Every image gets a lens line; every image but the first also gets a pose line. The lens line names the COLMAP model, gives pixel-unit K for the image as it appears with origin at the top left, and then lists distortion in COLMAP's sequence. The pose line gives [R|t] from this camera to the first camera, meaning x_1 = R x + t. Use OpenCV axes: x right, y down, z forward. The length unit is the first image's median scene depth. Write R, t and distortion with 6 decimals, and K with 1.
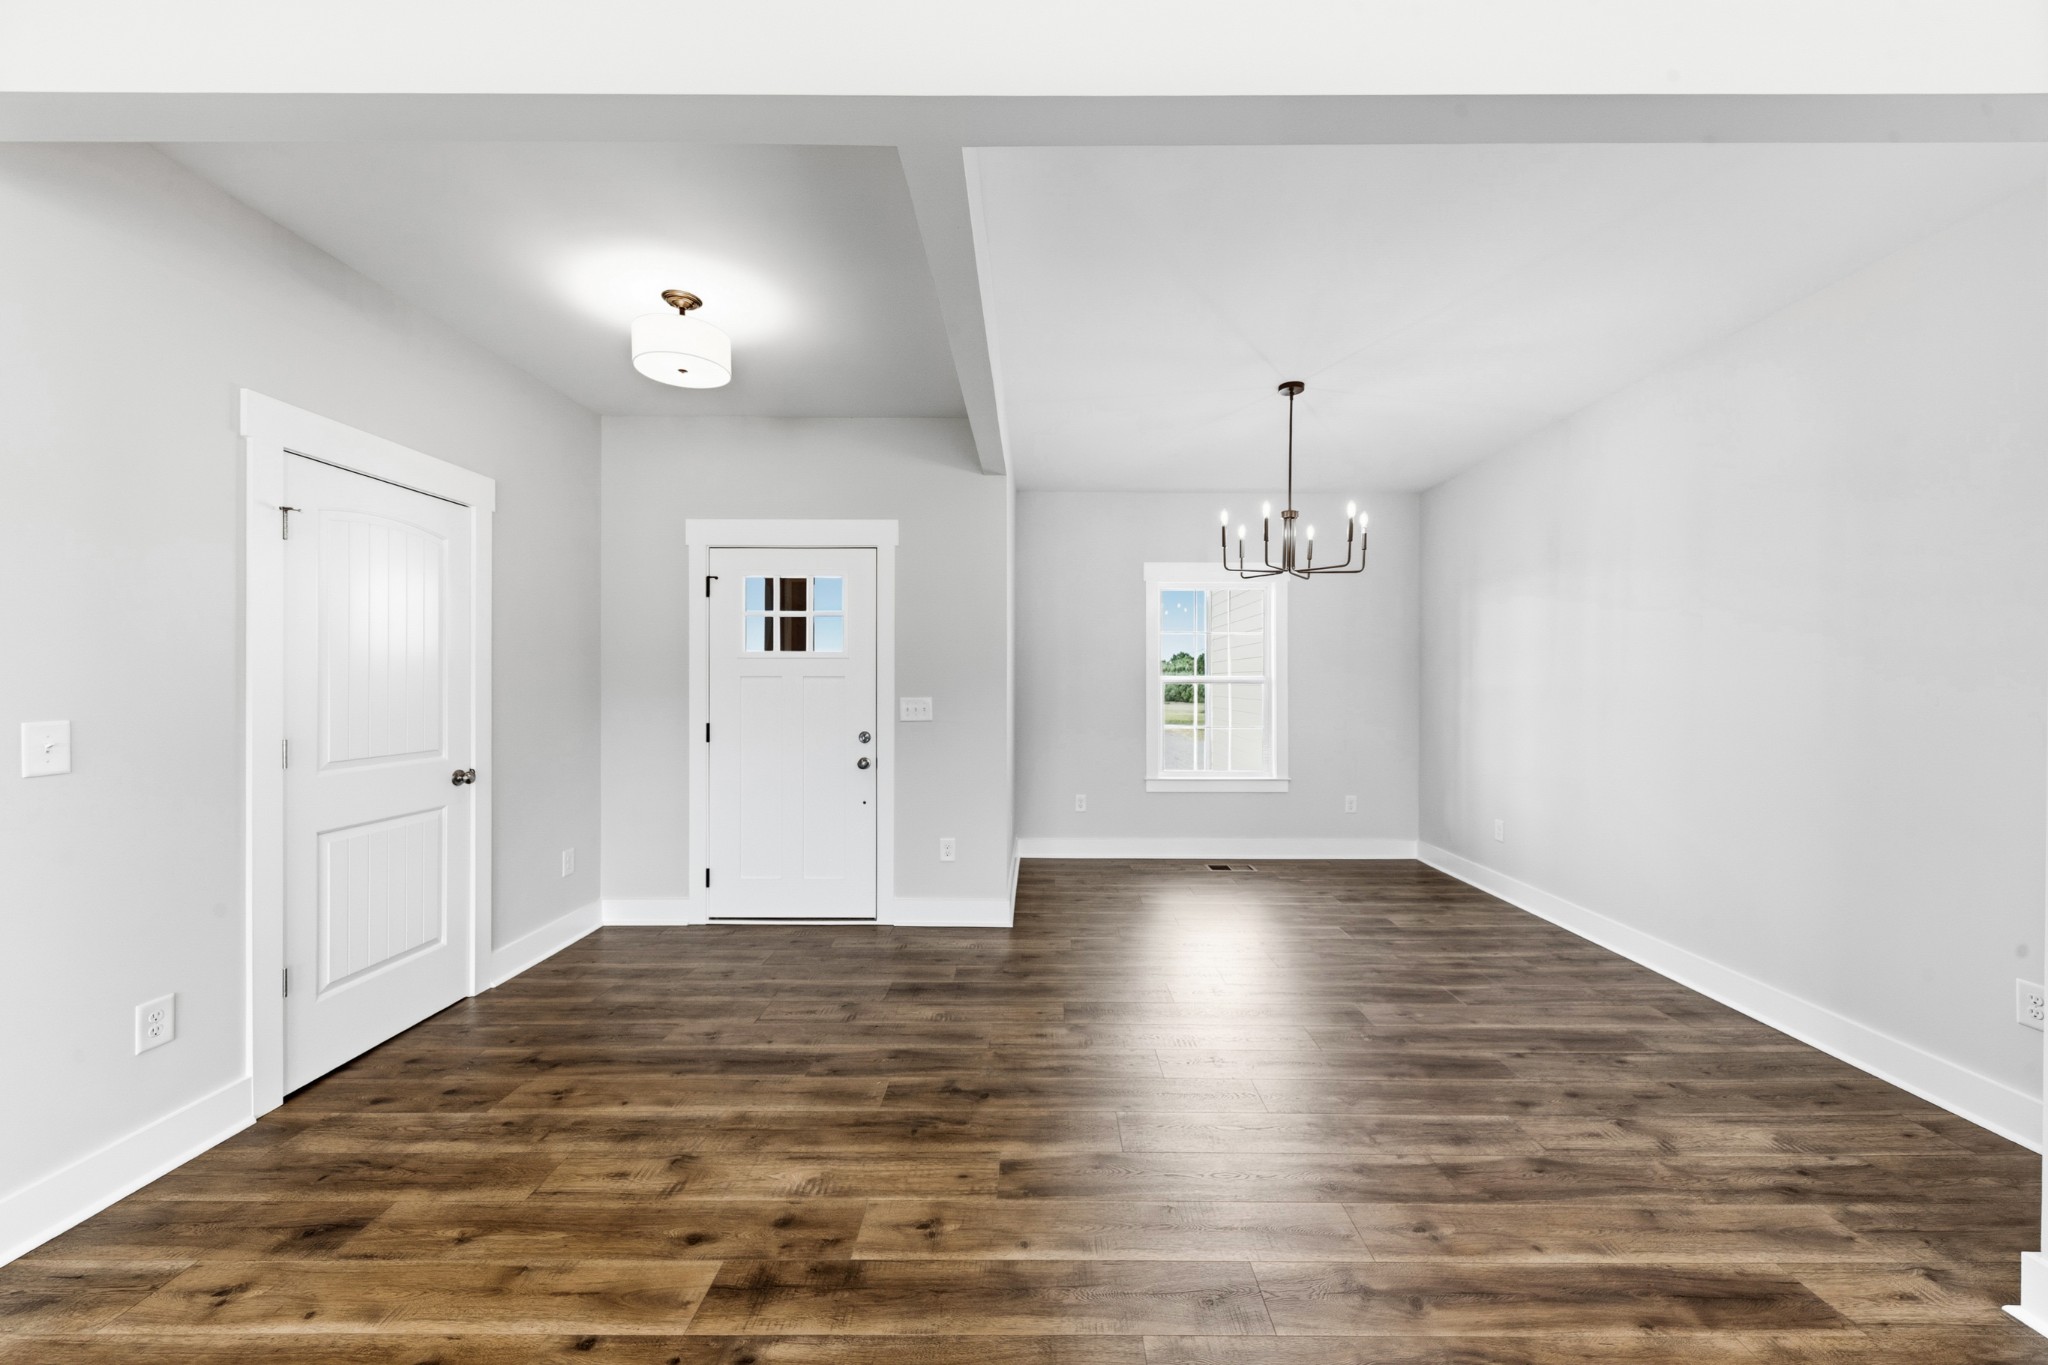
lens RADIAL K [[740.3, 0, 1044.9], [0, 740.3, 687.5], [0, 0, 1]] dist [-0.001181, -0.000435]
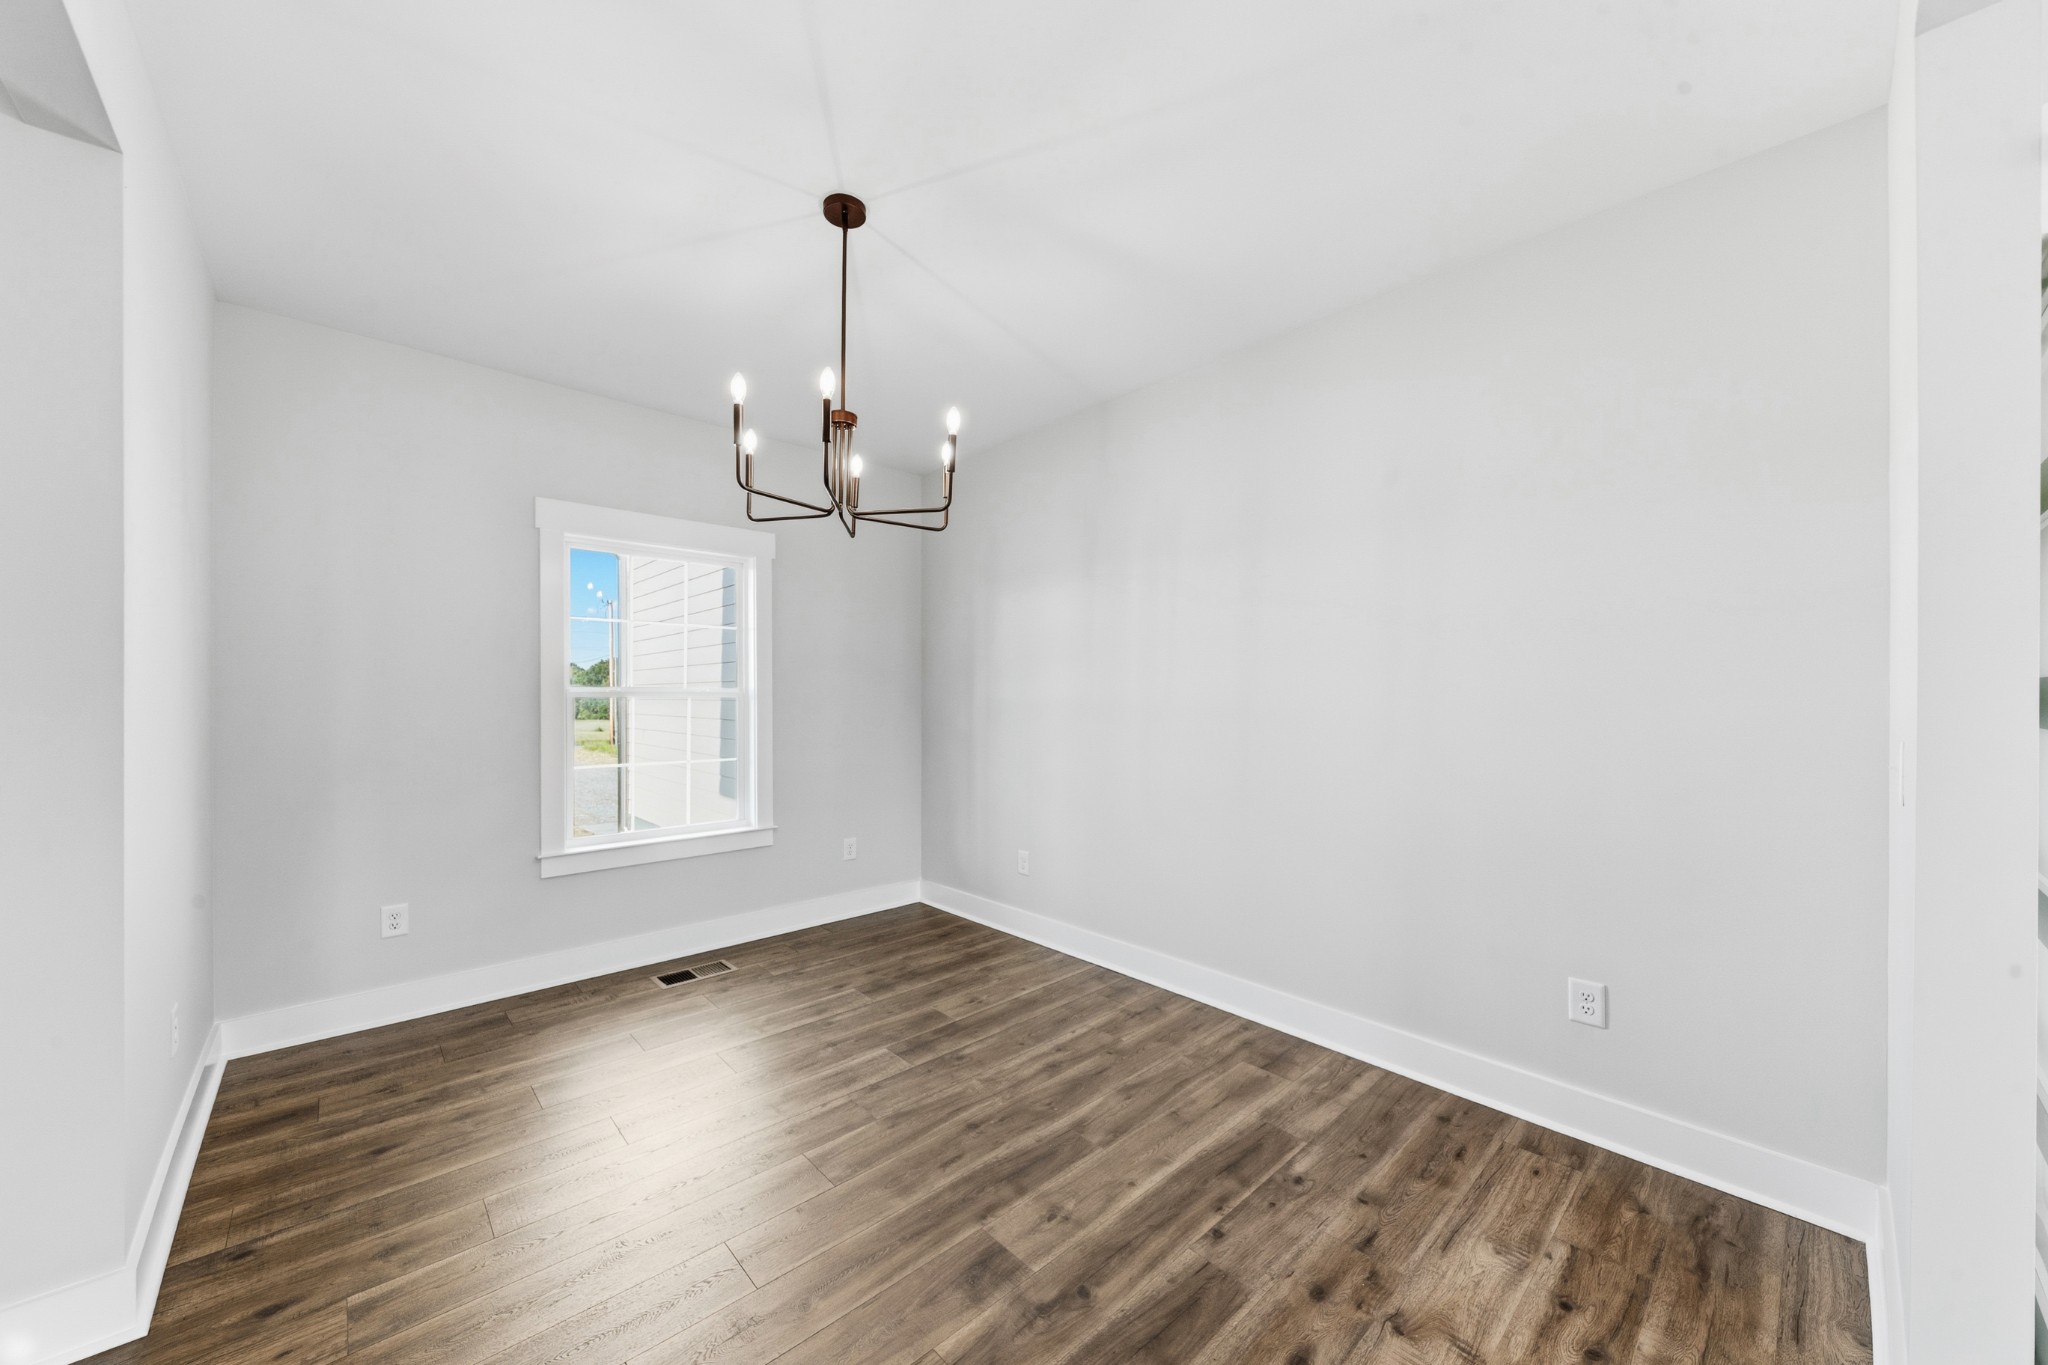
lens RADIAL K [[740.3, 0, 1044.9], [0, 740.3, 687.5], [0, 0, 1]] dist [-0.001181, -0.000435]
pose [[0.727086, 0.003714, 0.686536, 0.034711], [0.005305, 0.999925, -0.011027, -0.005068], [-0.686526, 0.011660, 0.727012, 0.445737]]
